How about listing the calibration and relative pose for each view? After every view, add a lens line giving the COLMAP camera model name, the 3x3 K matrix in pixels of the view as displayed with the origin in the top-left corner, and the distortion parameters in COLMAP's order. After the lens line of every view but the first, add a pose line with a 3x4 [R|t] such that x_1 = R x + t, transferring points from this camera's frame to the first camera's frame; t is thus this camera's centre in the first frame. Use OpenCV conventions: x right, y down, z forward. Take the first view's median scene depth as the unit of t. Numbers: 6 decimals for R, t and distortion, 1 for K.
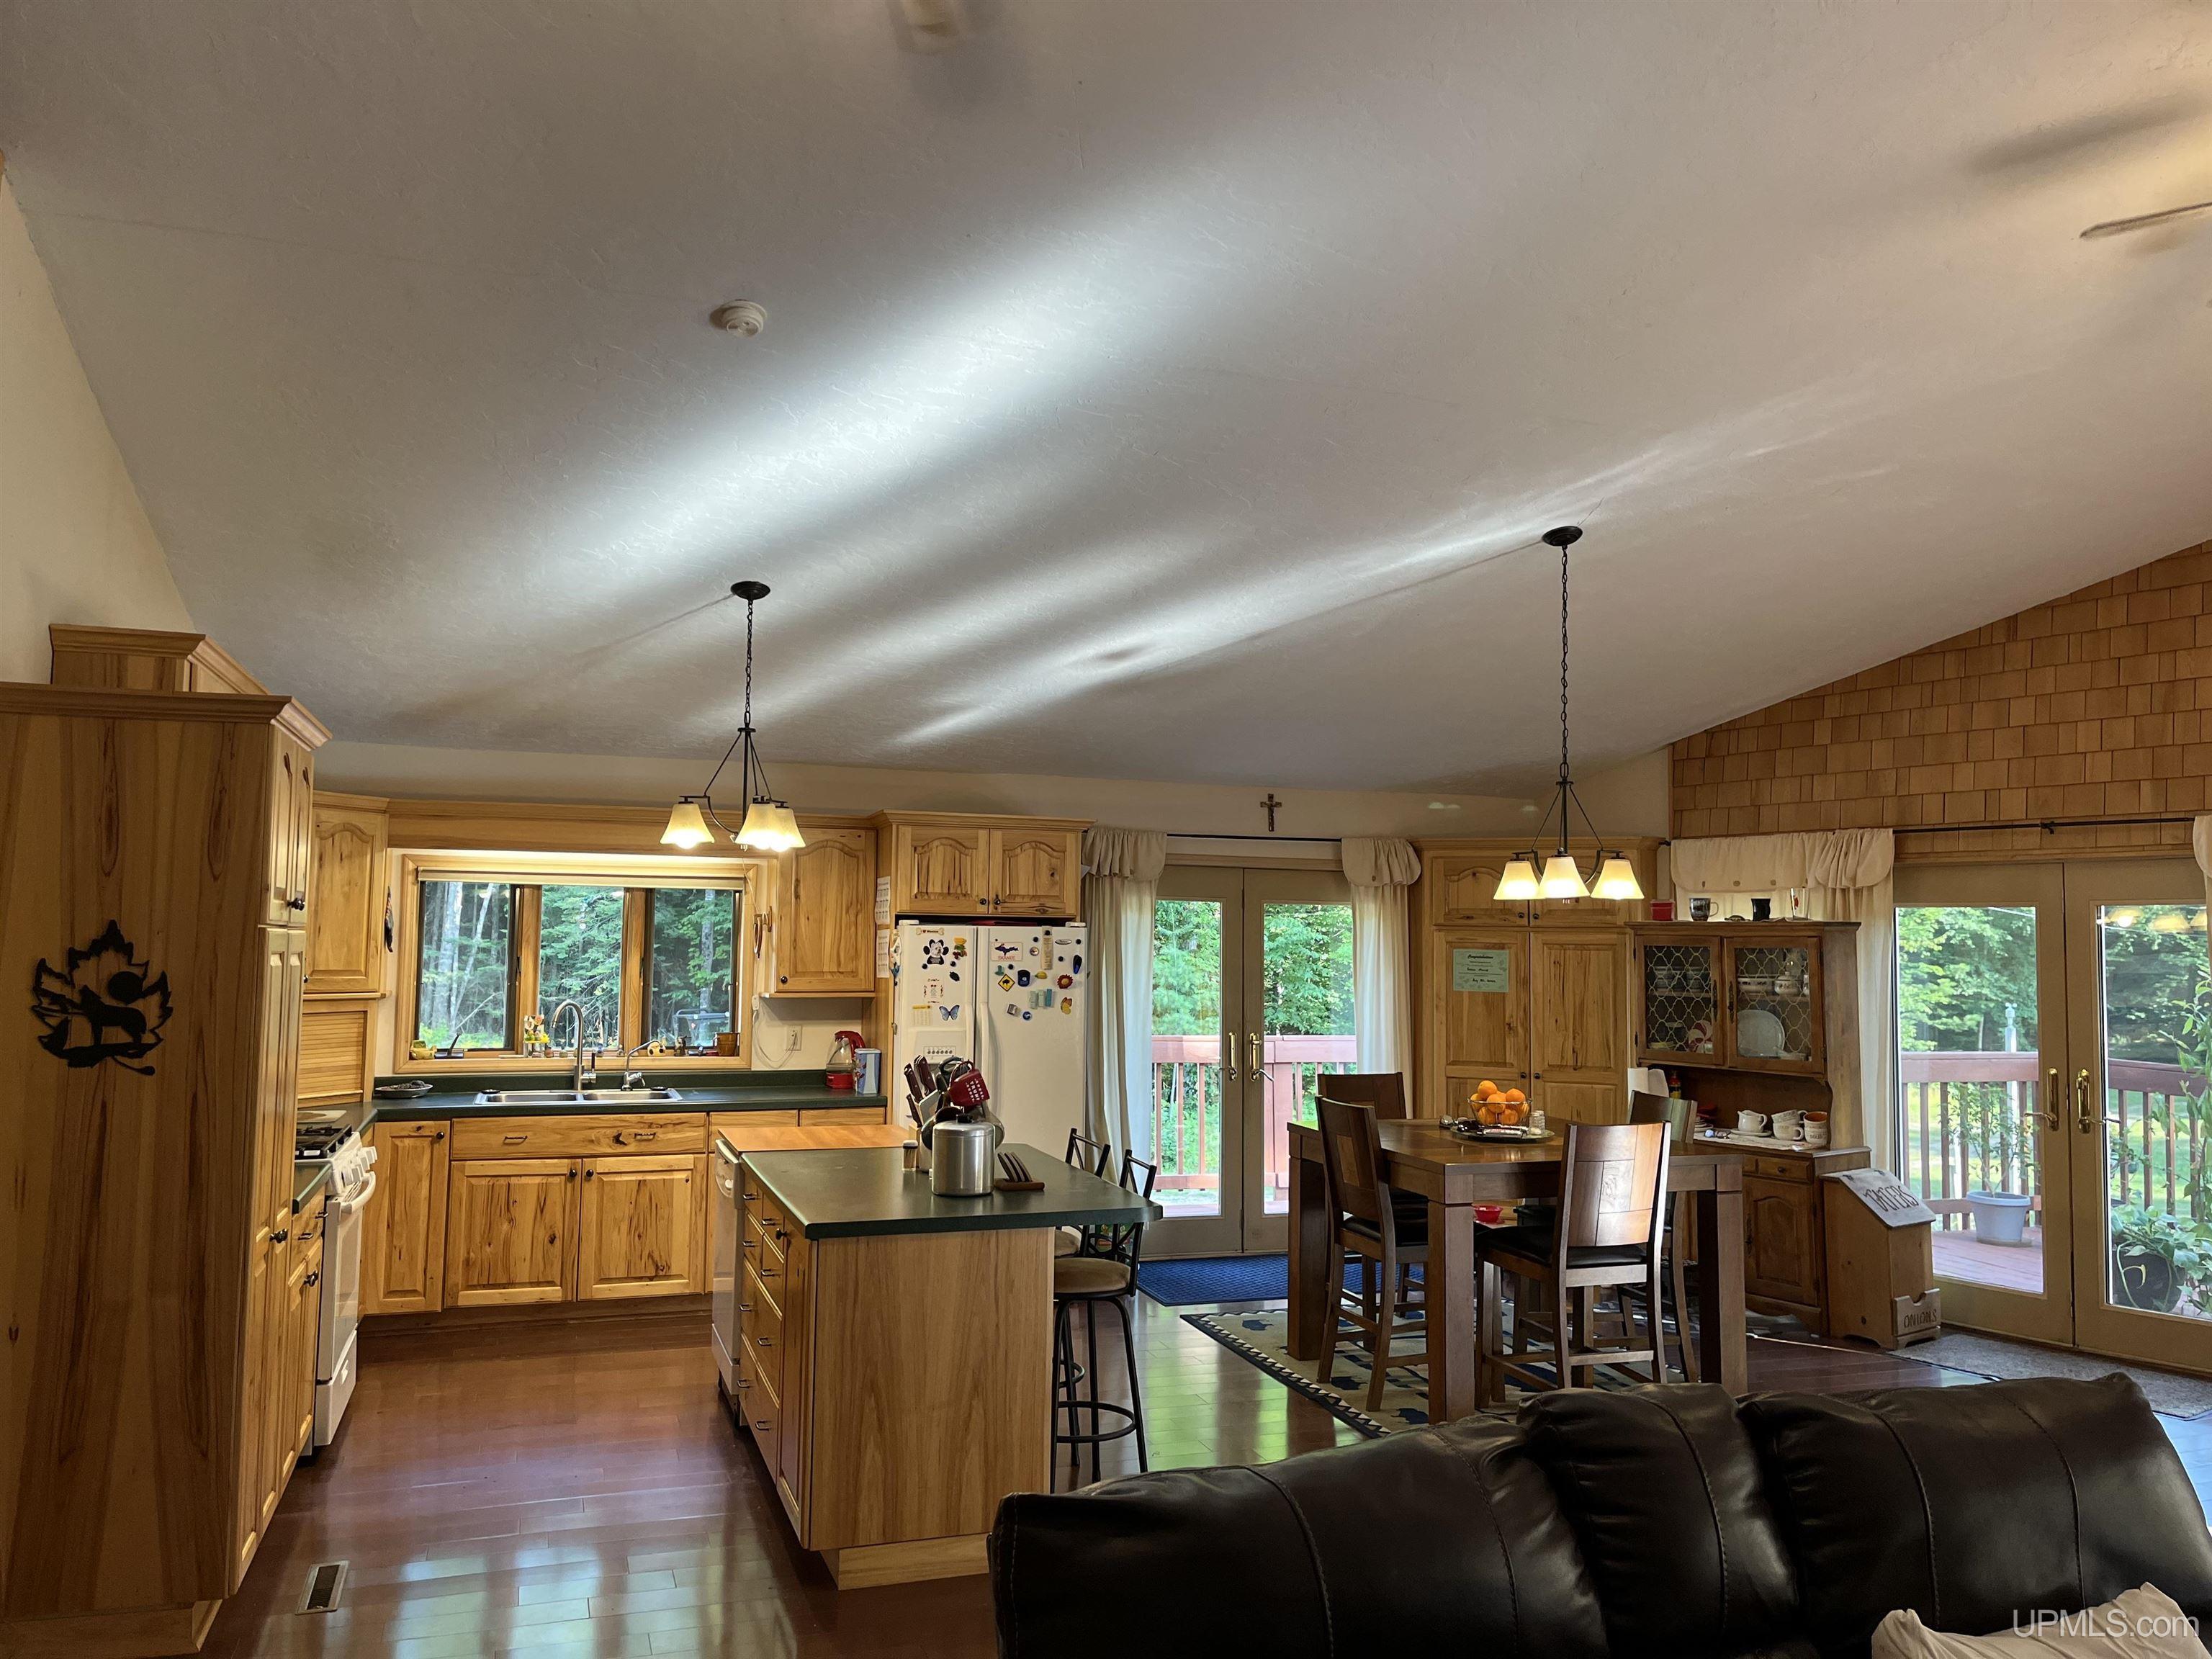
lens RADIAL K [[1671.9, 0, 1106.0], [0, 1671.9, 829.5], [0, 0, 1]] dist [-0.006374, -0.000848]
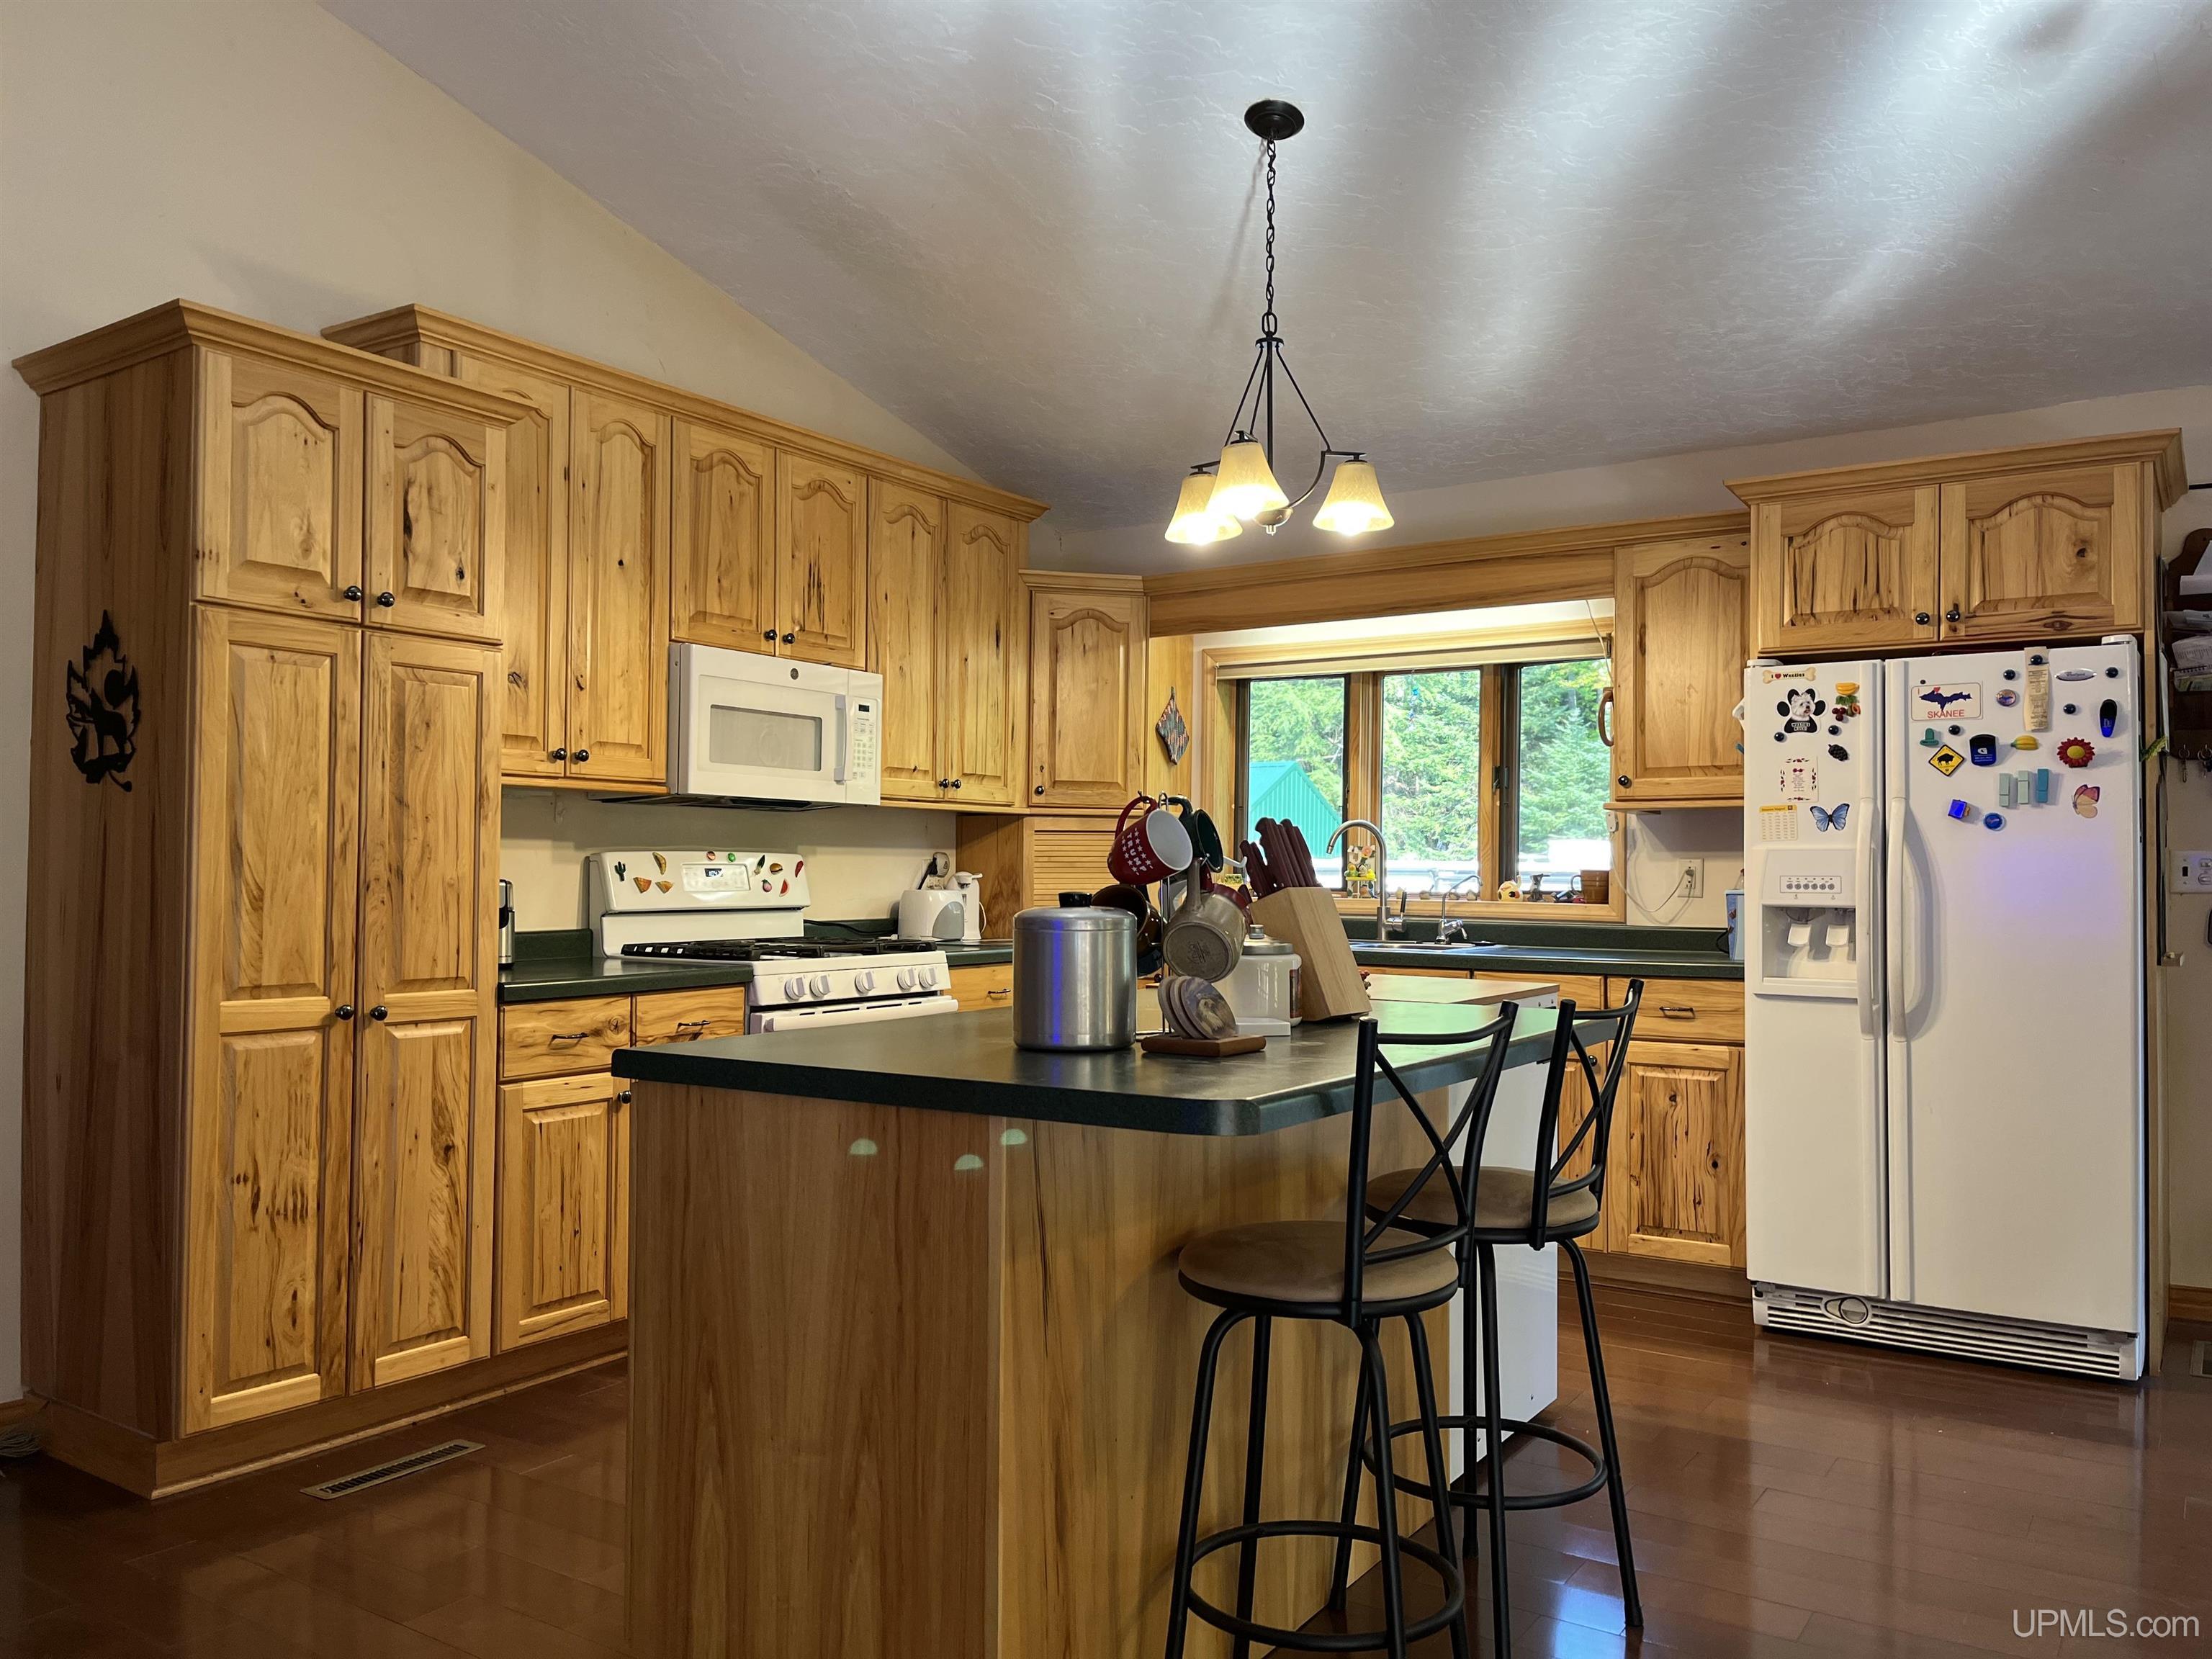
lens RADIAL K [[1652.6, 0, 1106.8], [0, 1652.6, 864.4], [0, 0, 1]] dist [0.050676, -0.003715]
pose [[0.608358, -0.009020, -0.793611, 0.203868], [0.050026, 0.998383, 0.027001, 0.097953], [0.792085, -0.056128, 0.607825, 0.463351]]
